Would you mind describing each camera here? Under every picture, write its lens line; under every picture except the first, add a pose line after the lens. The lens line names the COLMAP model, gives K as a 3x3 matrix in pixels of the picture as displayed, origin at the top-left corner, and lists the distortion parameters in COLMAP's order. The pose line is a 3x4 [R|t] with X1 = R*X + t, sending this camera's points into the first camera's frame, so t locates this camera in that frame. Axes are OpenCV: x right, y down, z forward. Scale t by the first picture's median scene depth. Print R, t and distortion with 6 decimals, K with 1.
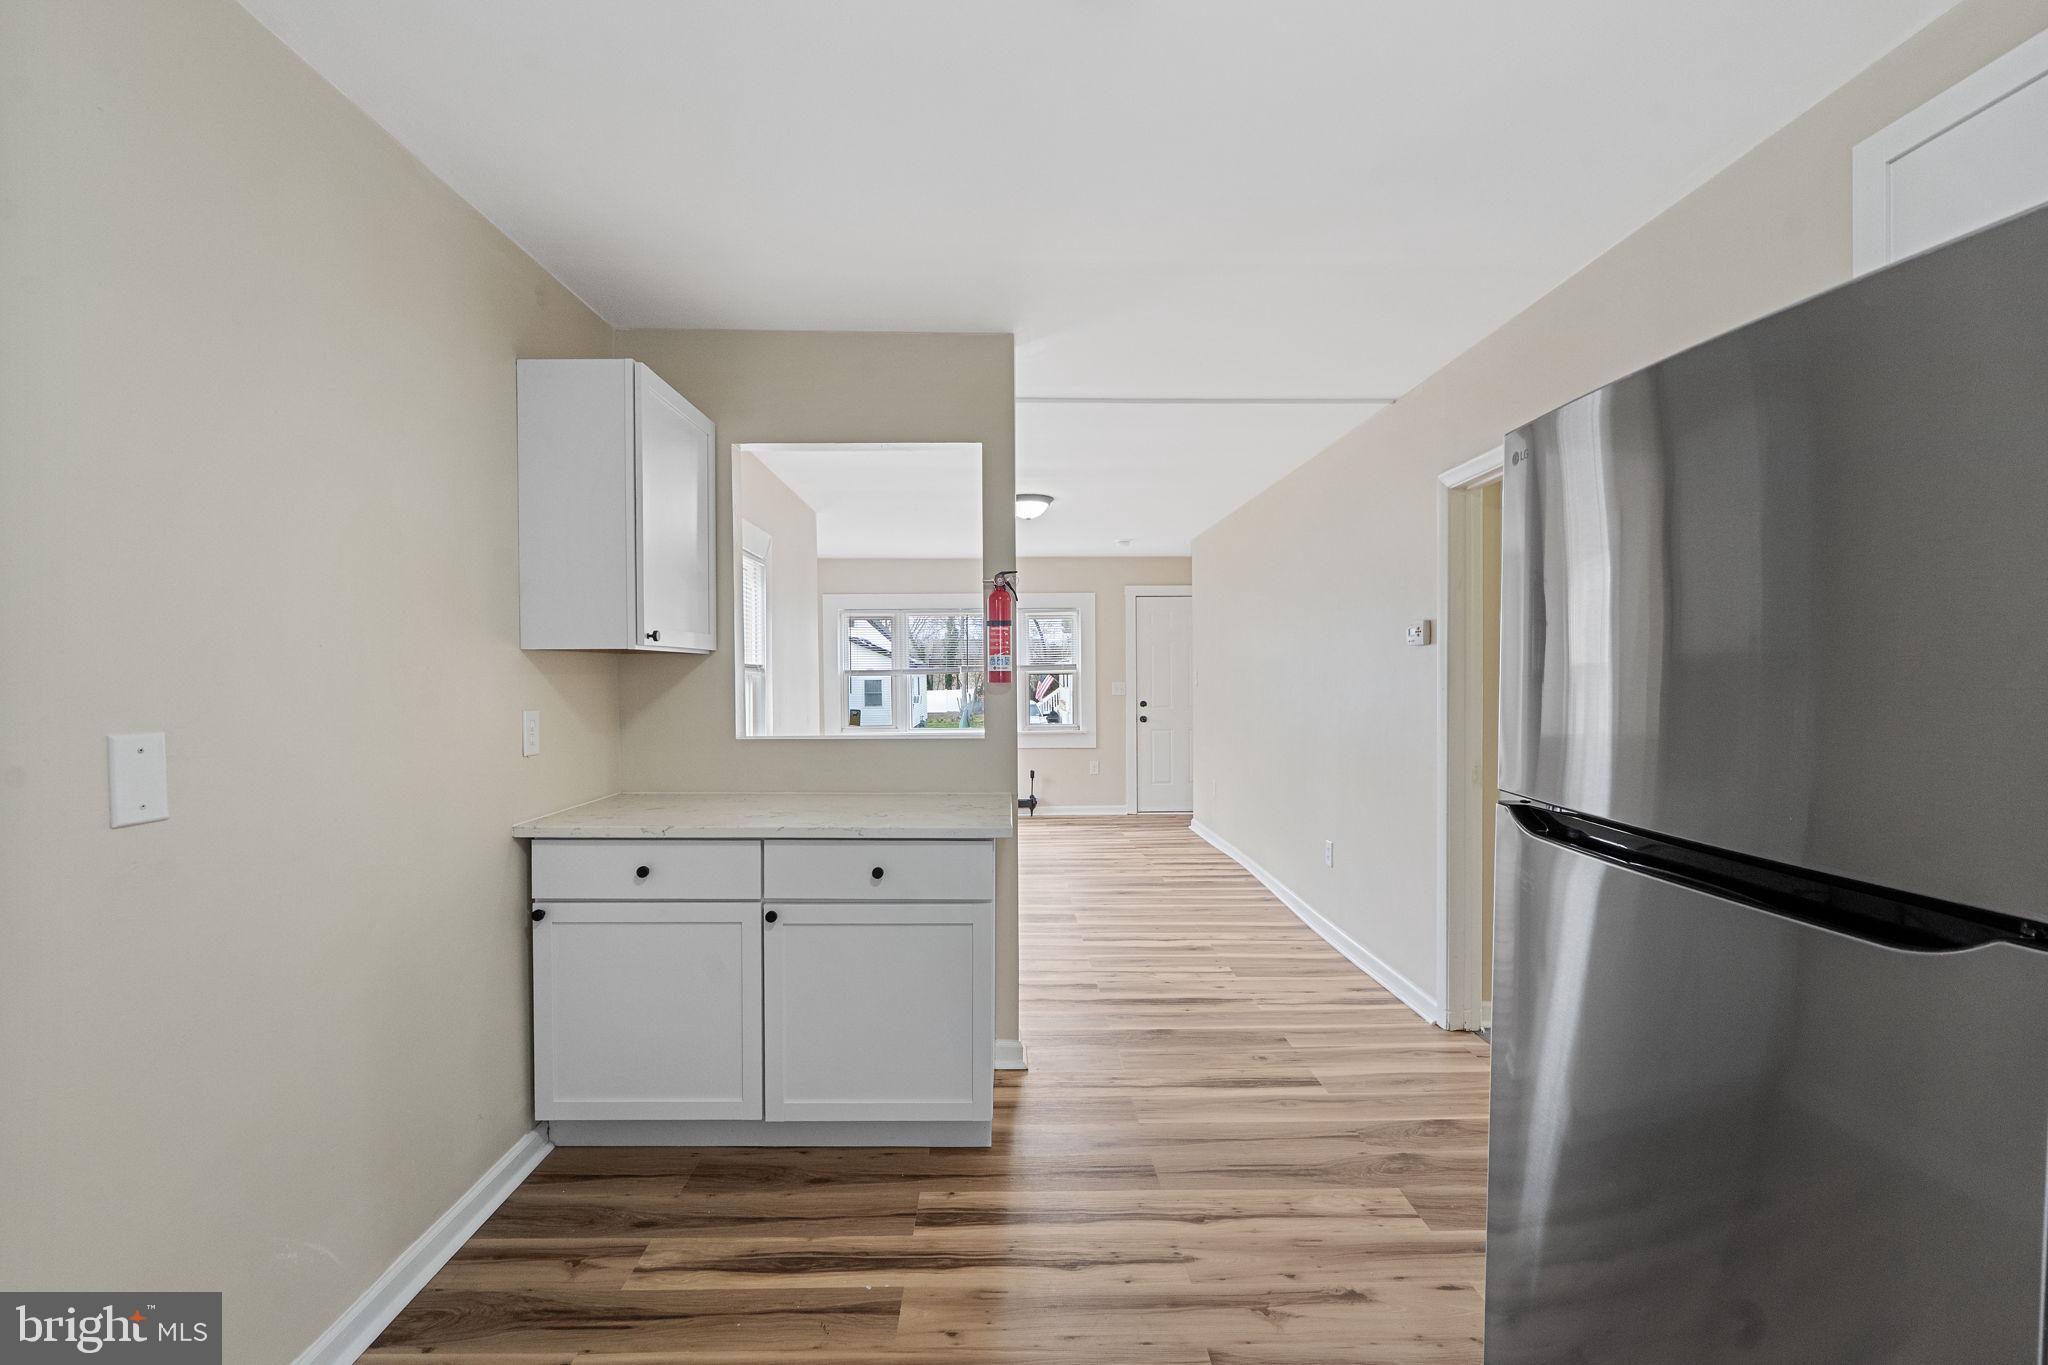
lens RADIAL K [[911.3, 0, 1027.1], [0, 911.3, 692.9], [0, 0, 1]] dist [-0.007299, 0.000624]
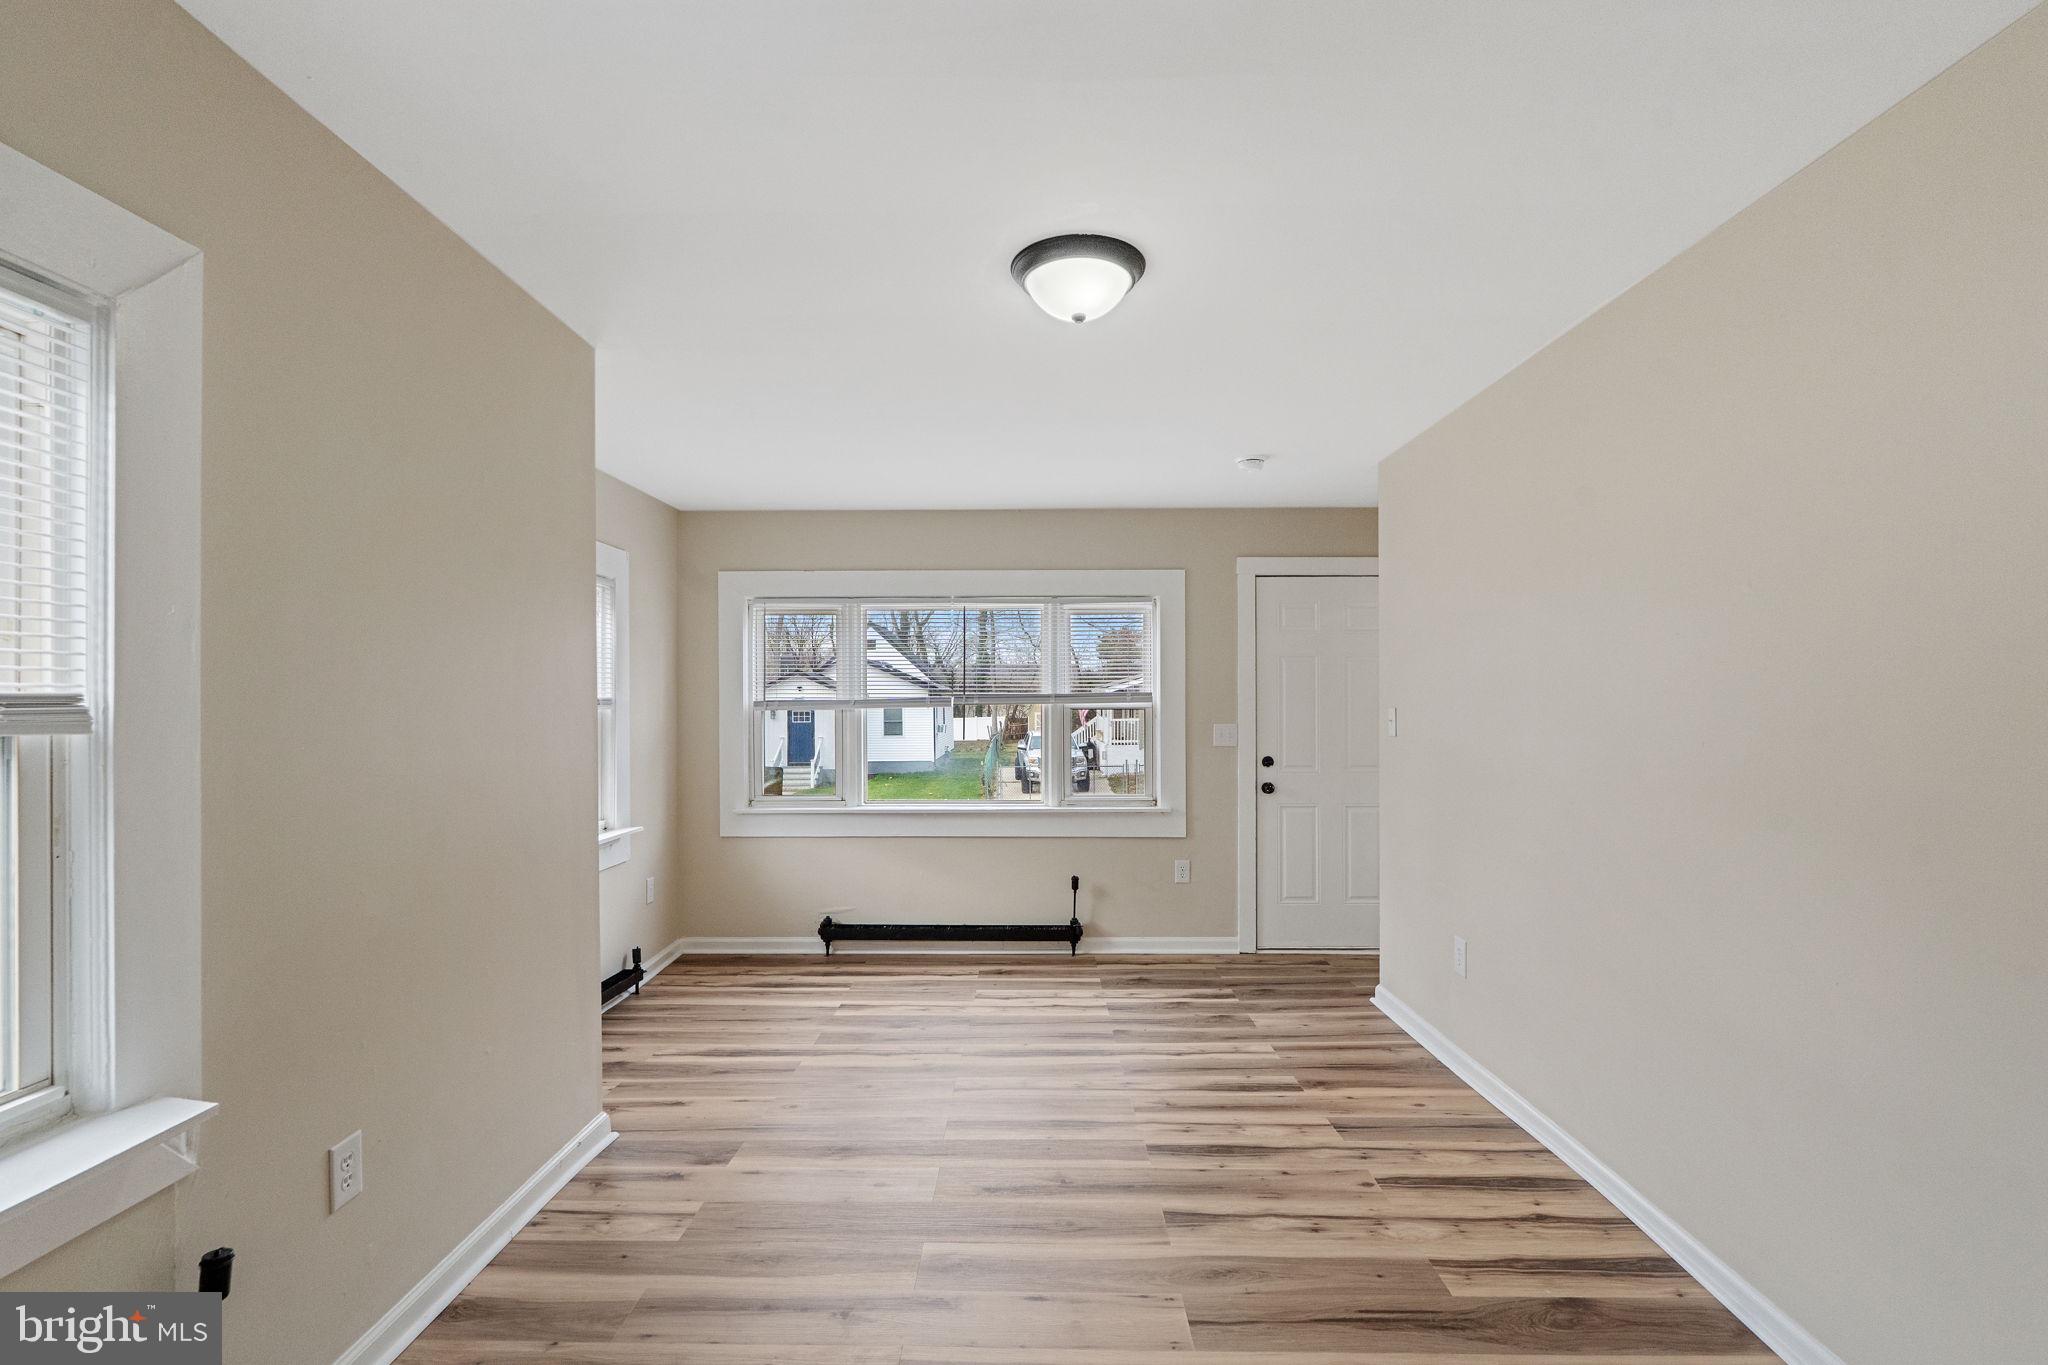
lens RADIAL K [[911.3, 0, 1027.1], [0, 911.3, 692.9], [0, 0, 1]] dist [-0.007299, 0.000624]
pose [[0.999318, 0.005404, -0.036529, -0.004078], [-0.006455, 0.999566, -0.028732, -0.013972], [0.036357, 0.028949, 0.998919, 0.415904]]
